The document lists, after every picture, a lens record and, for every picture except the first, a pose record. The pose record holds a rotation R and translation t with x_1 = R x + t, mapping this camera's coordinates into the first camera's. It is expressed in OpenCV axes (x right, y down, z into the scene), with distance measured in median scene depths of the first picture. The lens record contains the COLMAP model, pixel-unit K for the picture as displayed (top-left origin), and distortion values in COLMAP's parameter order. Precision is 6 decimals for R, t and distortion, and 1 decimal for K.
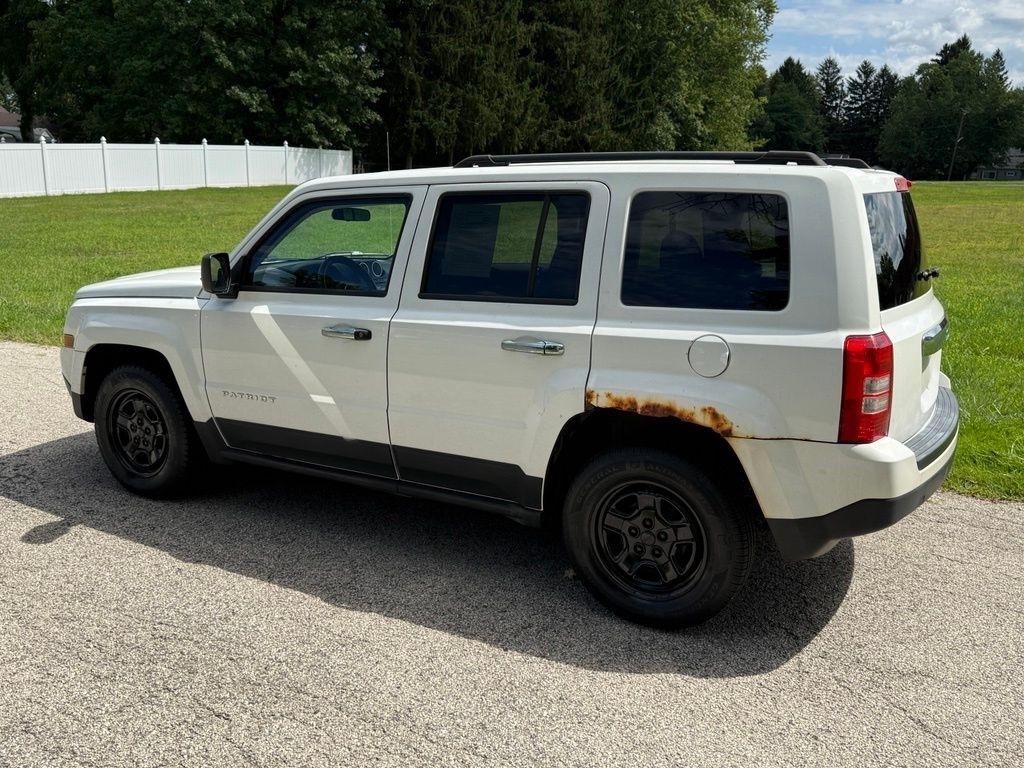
lens RADIAL K [[899.1, 0, 518.0], [0, 899.1, 382.9], [0, 0, 1]] dist [0.104343, -0.175687]
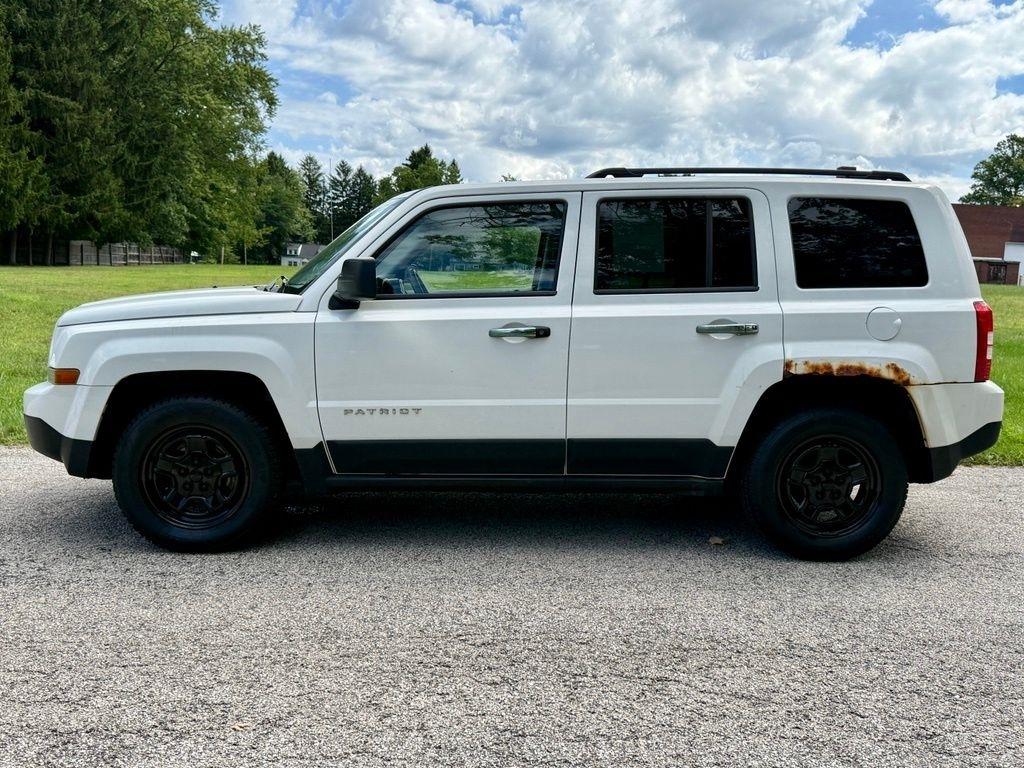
lens RADIAL K [[912.9, 0, 509.2], [0, 912.9, 383.6], [0, 0, 1]] dist [0.109365, -0.198753]
pose [[0.862129, -0.054825, 0.503714, -0.060168], [0.103060, 0.992321, -0.068387, 0.005907], [-0.496097, 0.110871, 0.861159, 0.010938]]
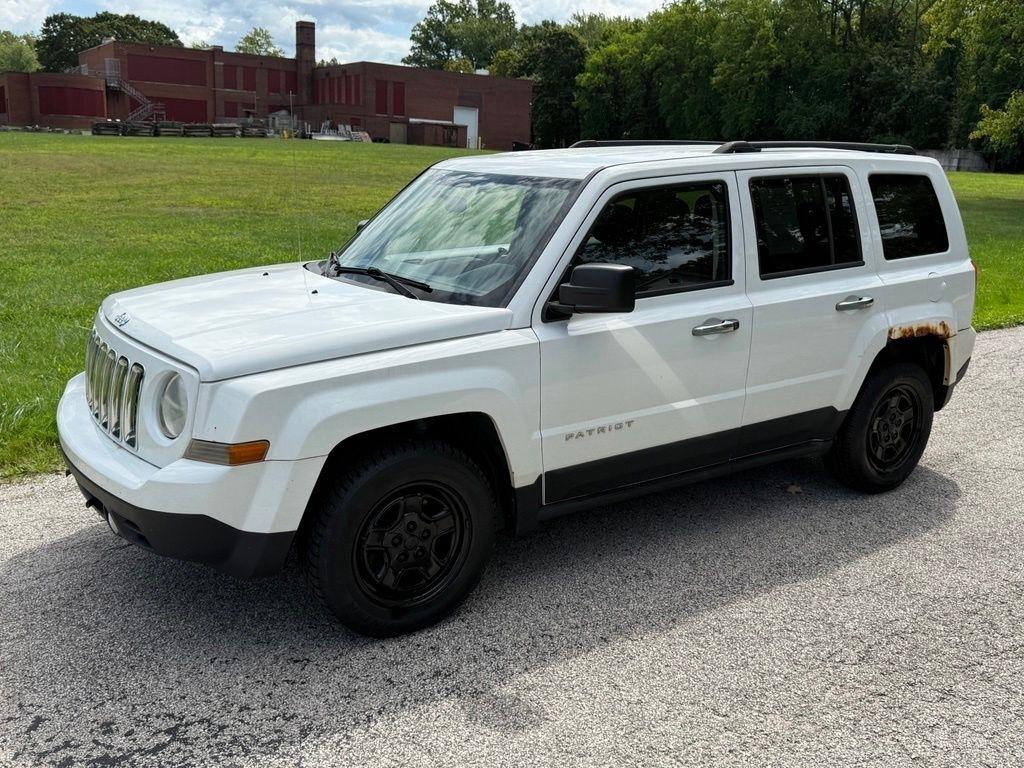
lens RADIAL K [[918.7, 0, 507.6], [0, 918.7, 386.9], [0, 0, 1]] dist [0.072858, -0.120196]
pose [[0.454495, -0.228054, 0.861061, -0.096787], [0.176592, 0.970552, 0.163841, -0.016303], [-0.873069, 0.077591, 0.481384, 0.060618]]
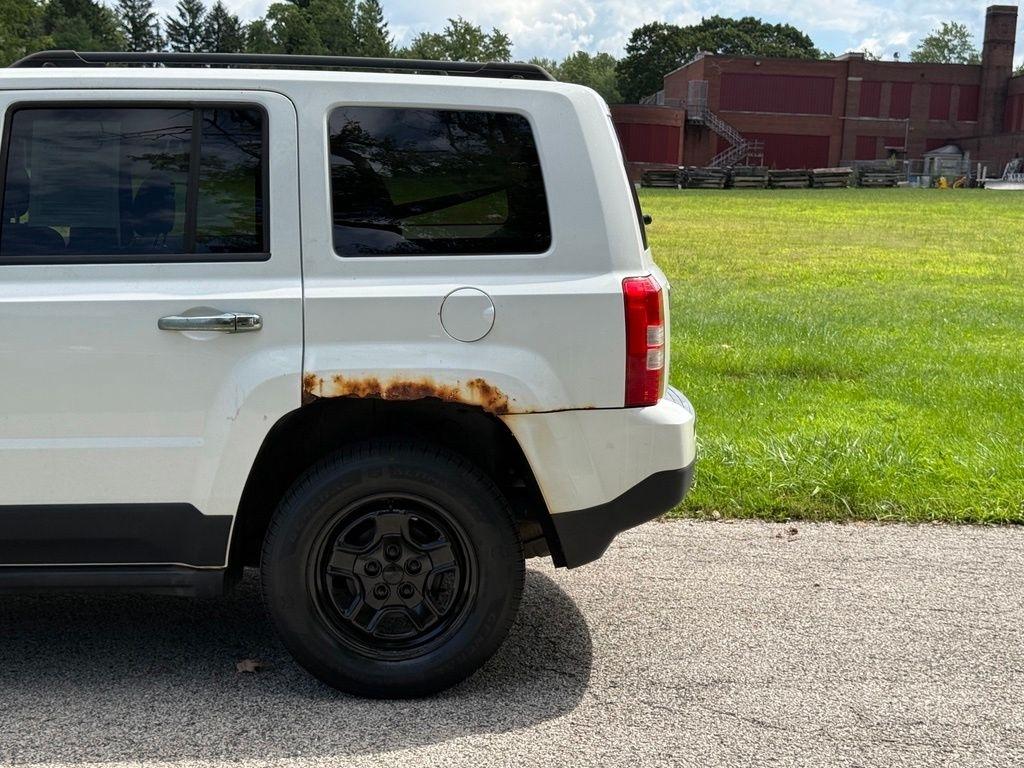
lens RADIAL K [[1486.7, 0, 508.4], [0, 1486.7, 380.8], [0, 0, 1]] dist [0.188916, -0.424503]
pose [[0.850049, -0.065675, 0.522593, -0.029234], [0.108663, 0.992718, -0.051995, 0.006580], [-0.515372, 0.100985, 0.850996, -0.006812]]
